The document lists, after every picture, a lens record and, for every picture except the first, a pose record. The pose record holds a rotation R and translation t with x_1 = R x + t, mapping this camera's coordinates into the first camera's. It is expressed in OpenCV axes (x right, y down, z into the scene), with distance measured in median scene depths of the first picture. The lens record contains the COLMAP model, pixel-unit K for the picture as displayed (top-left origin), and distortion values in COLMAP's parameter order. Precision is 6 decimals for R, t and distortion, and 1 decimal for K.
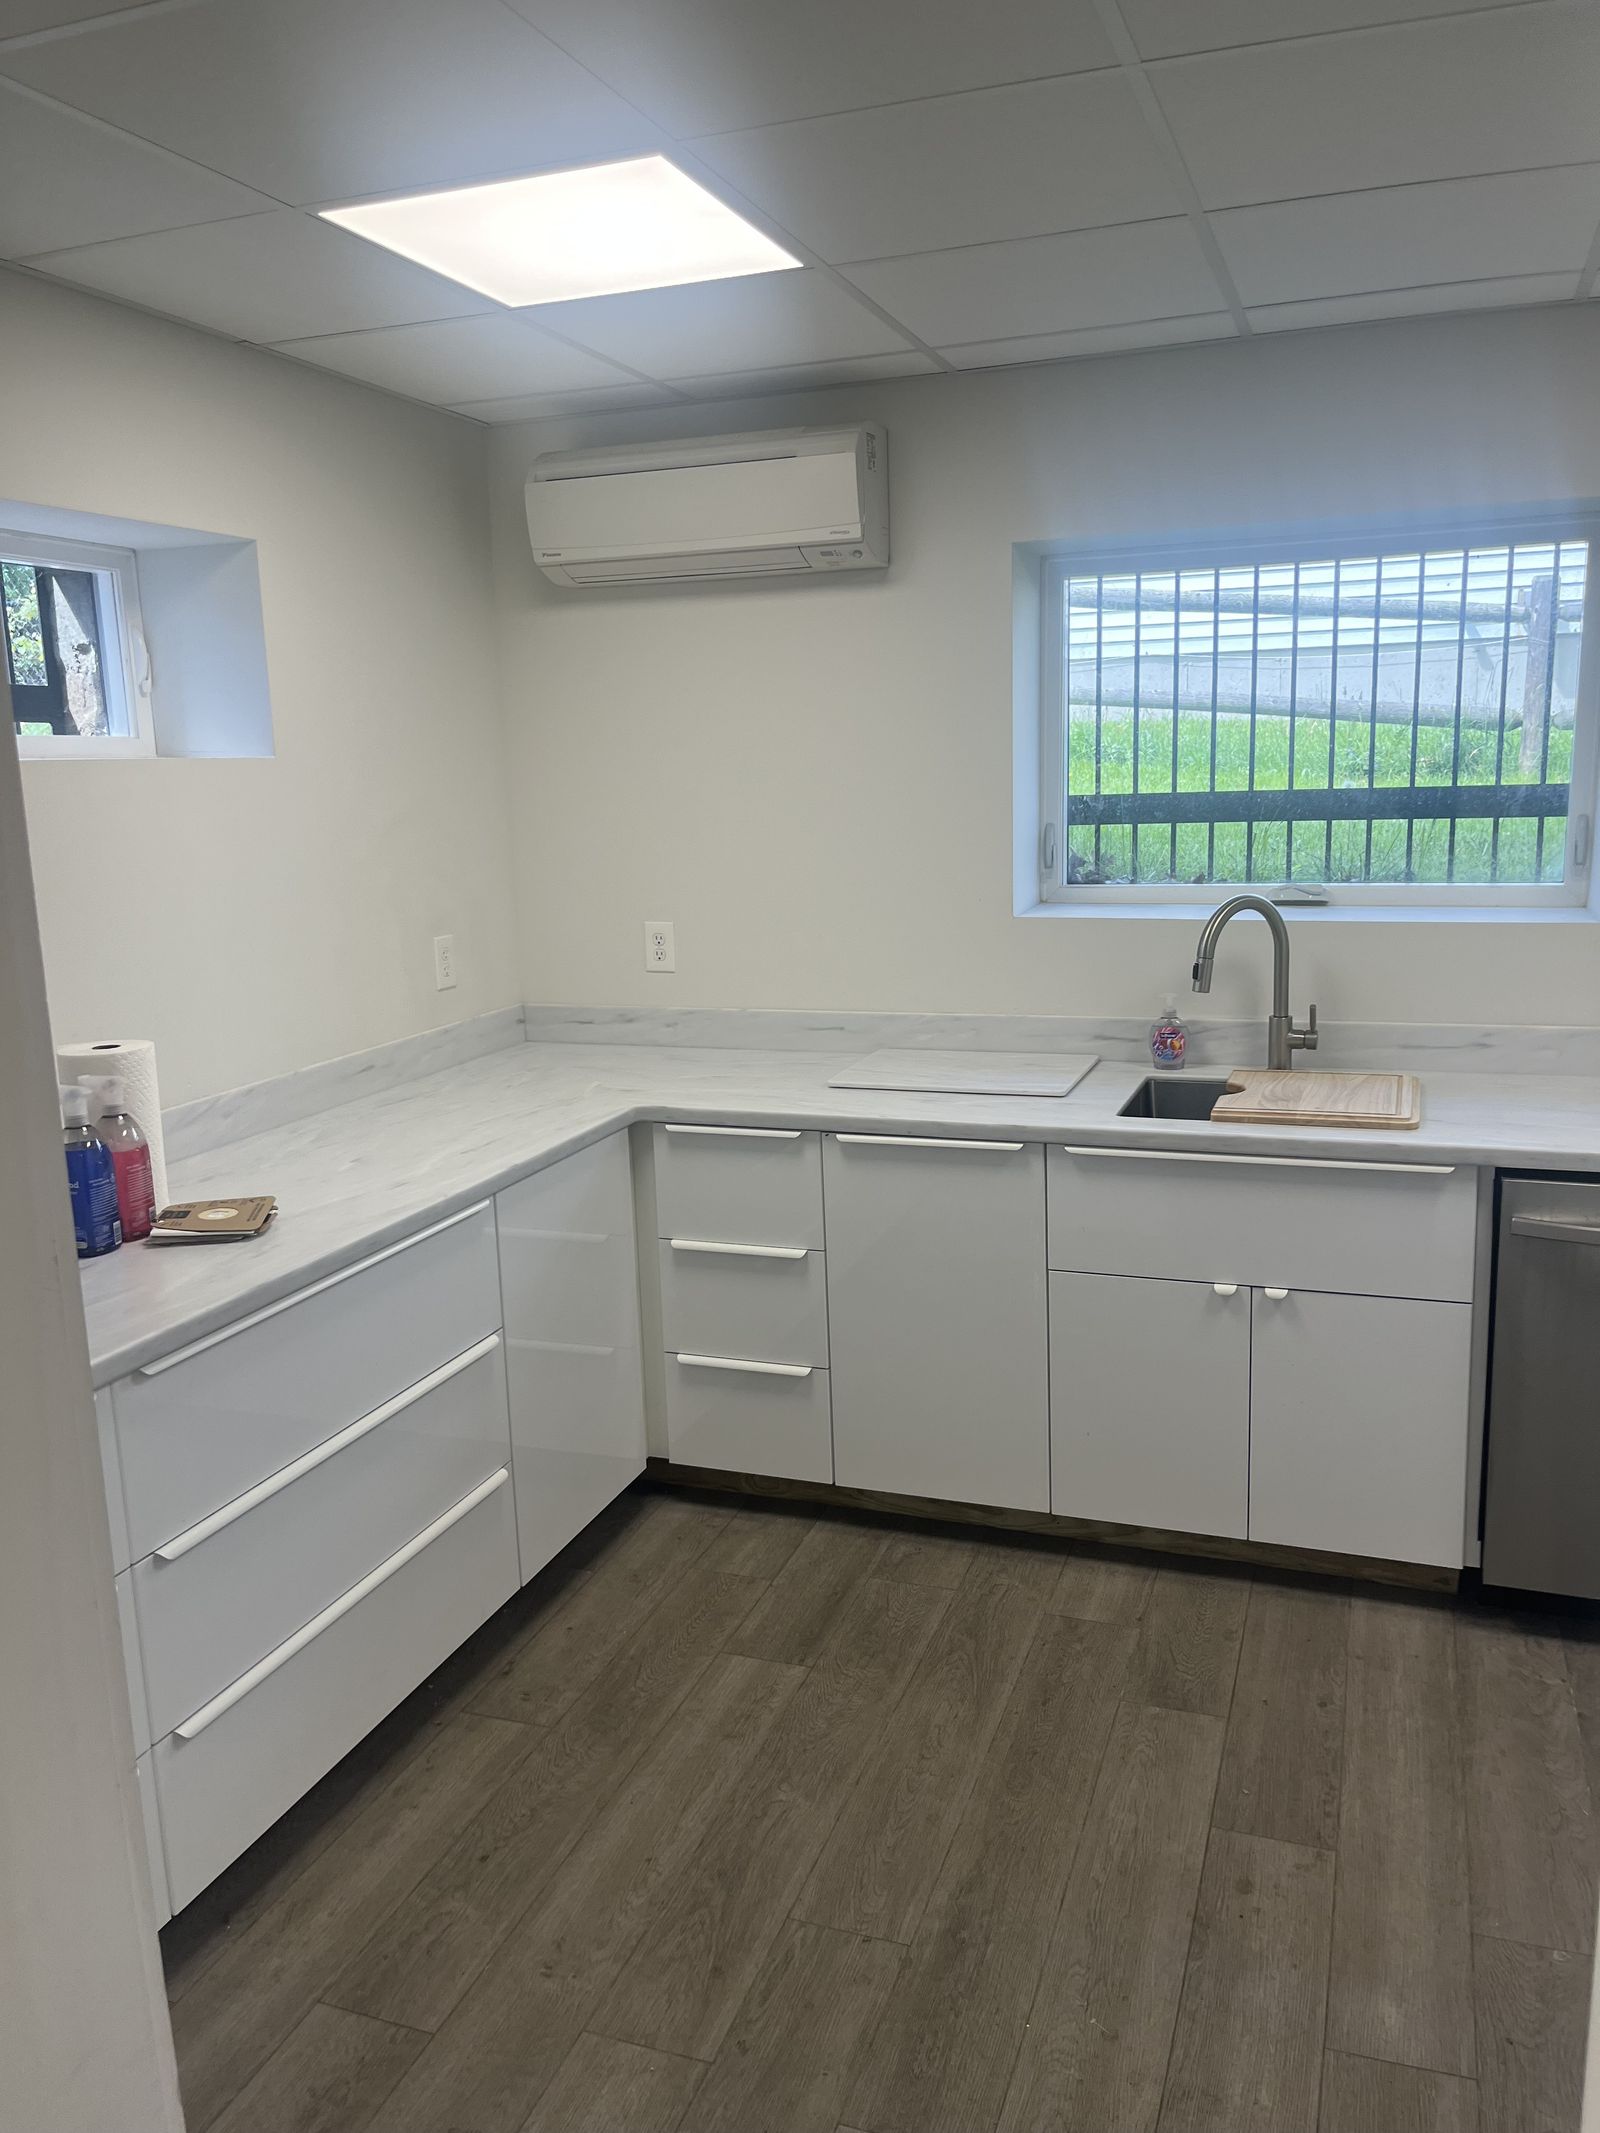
lens RADIAL K [[1612.3, 0, 785.9], [0, 1612.3, 1081.8], [0, 0, 1]] dist [0.066936, -0.081068]
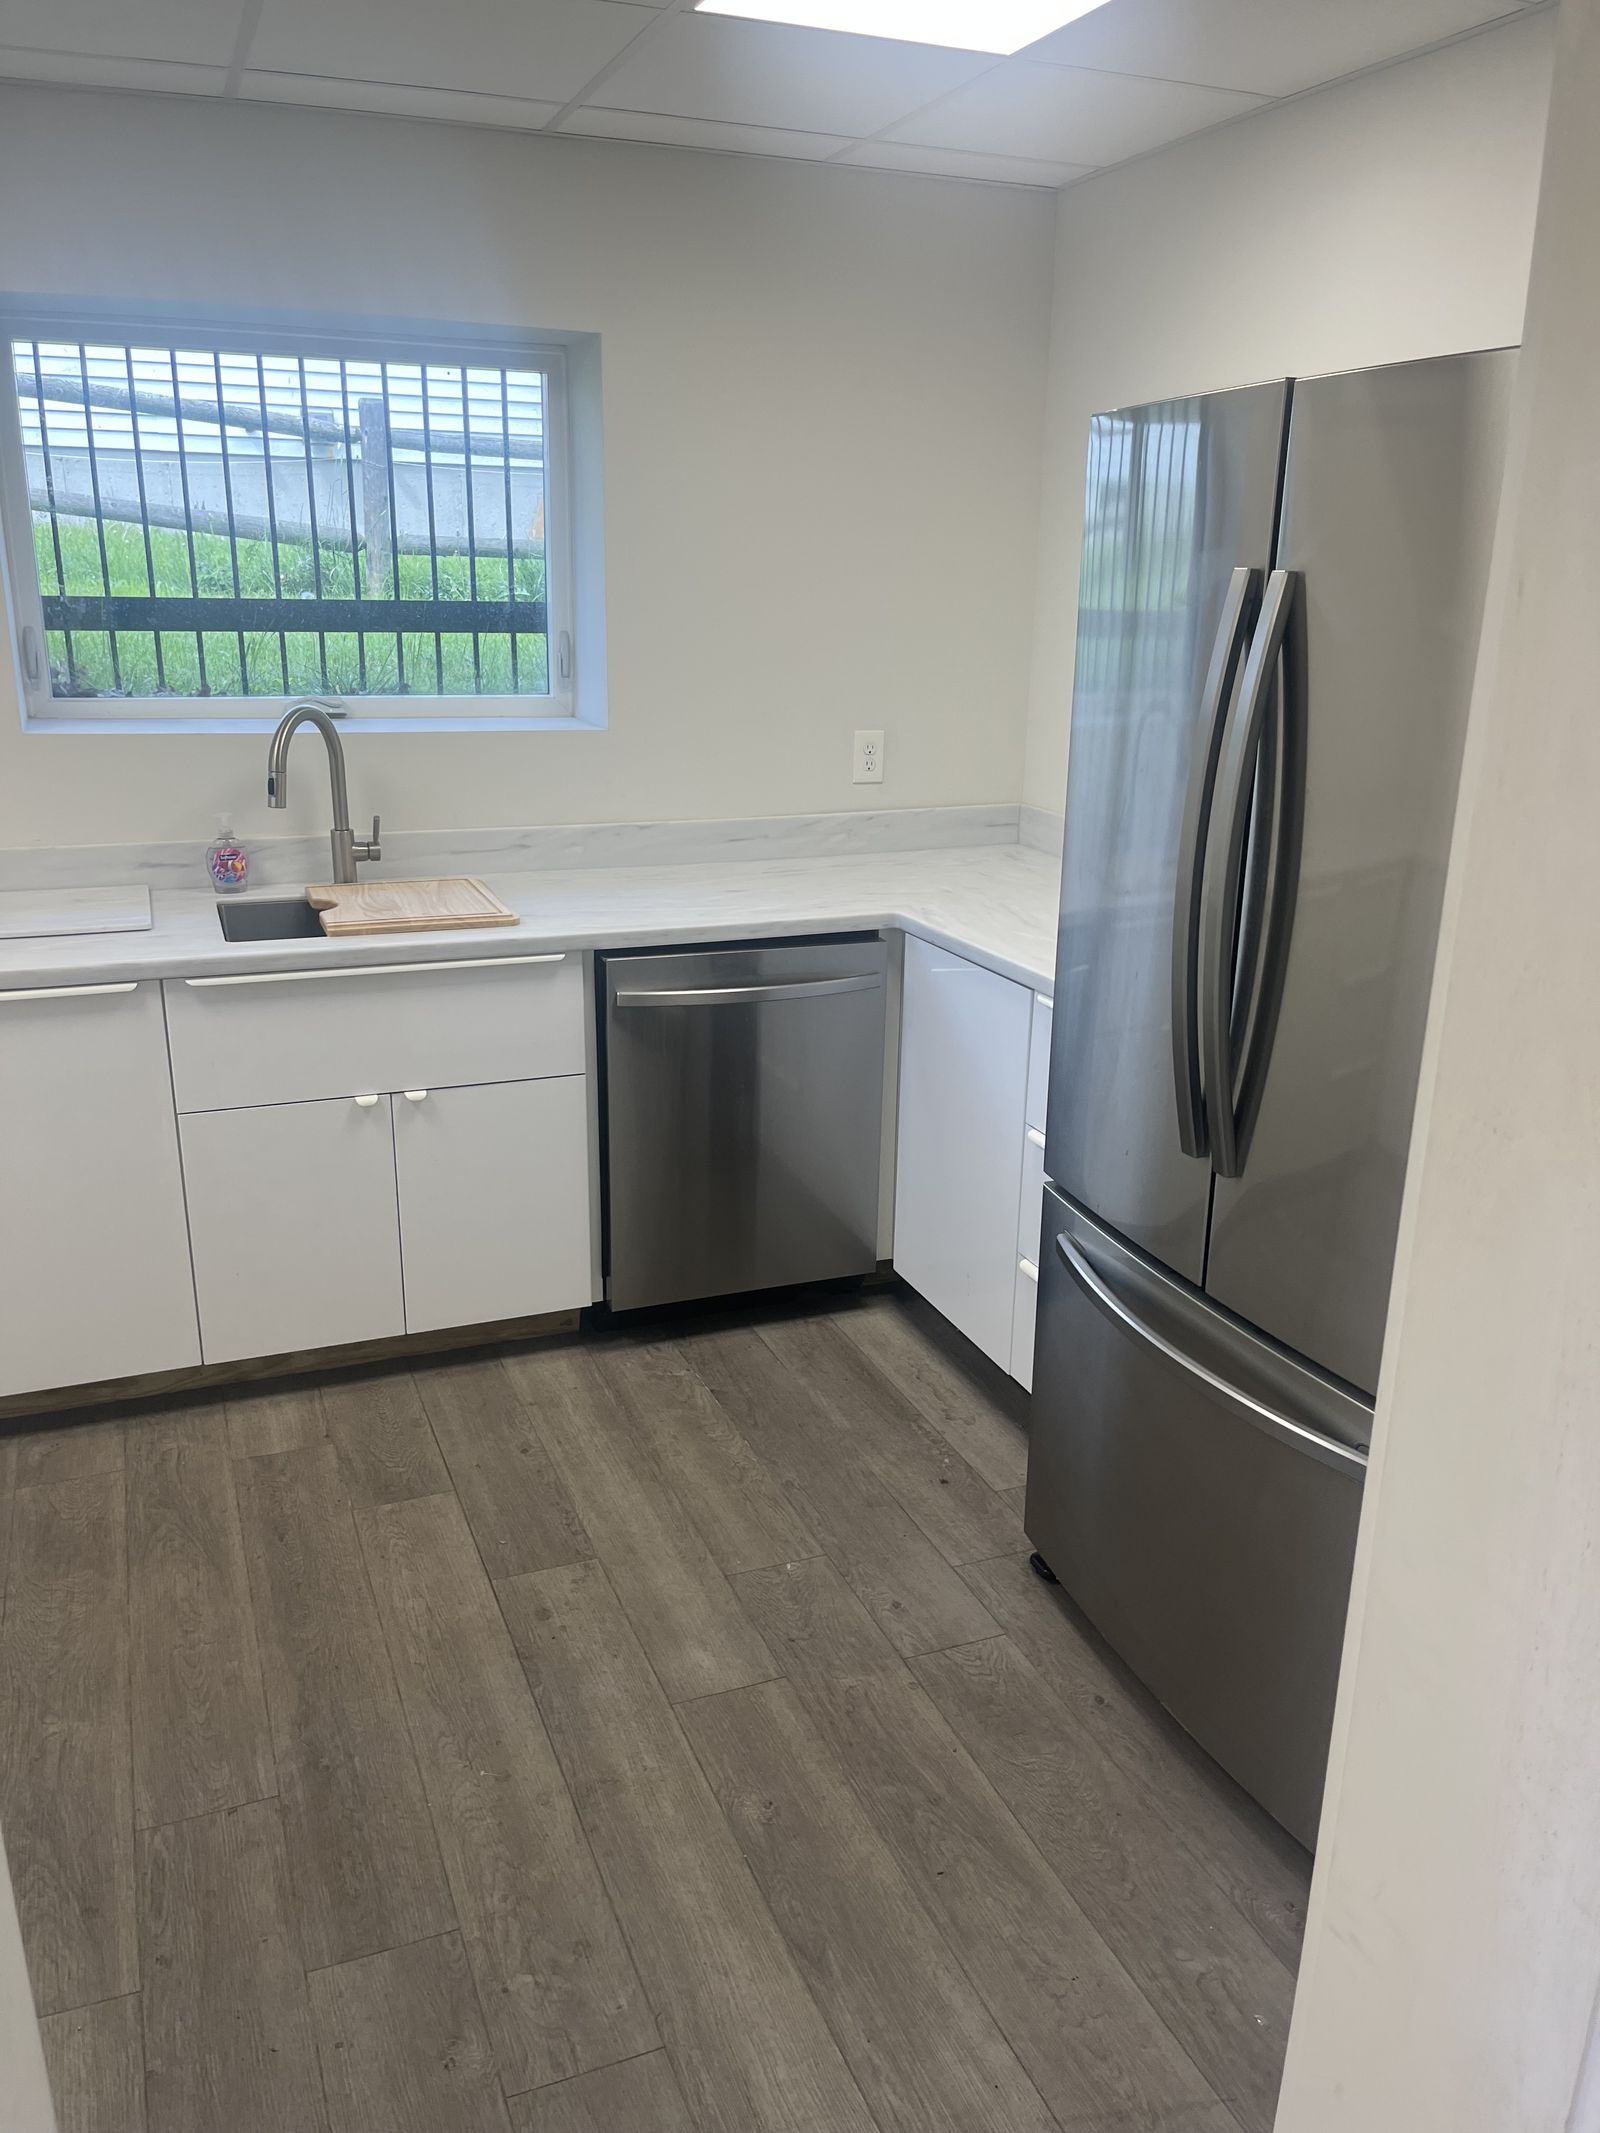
lens RADIAL K [[1612.3, 0, 803.1], [0, 1612.3, 1087.9], [0, 0, 1]] dist [0.066936, -0.081068]
pose [[0.750548, -0.162390, 0.640552, -0.174739], [0.093559, 0.985684, 0.140261, 0.003347], [-0.654159, -0.045343, 0.754997, 0.054793]]
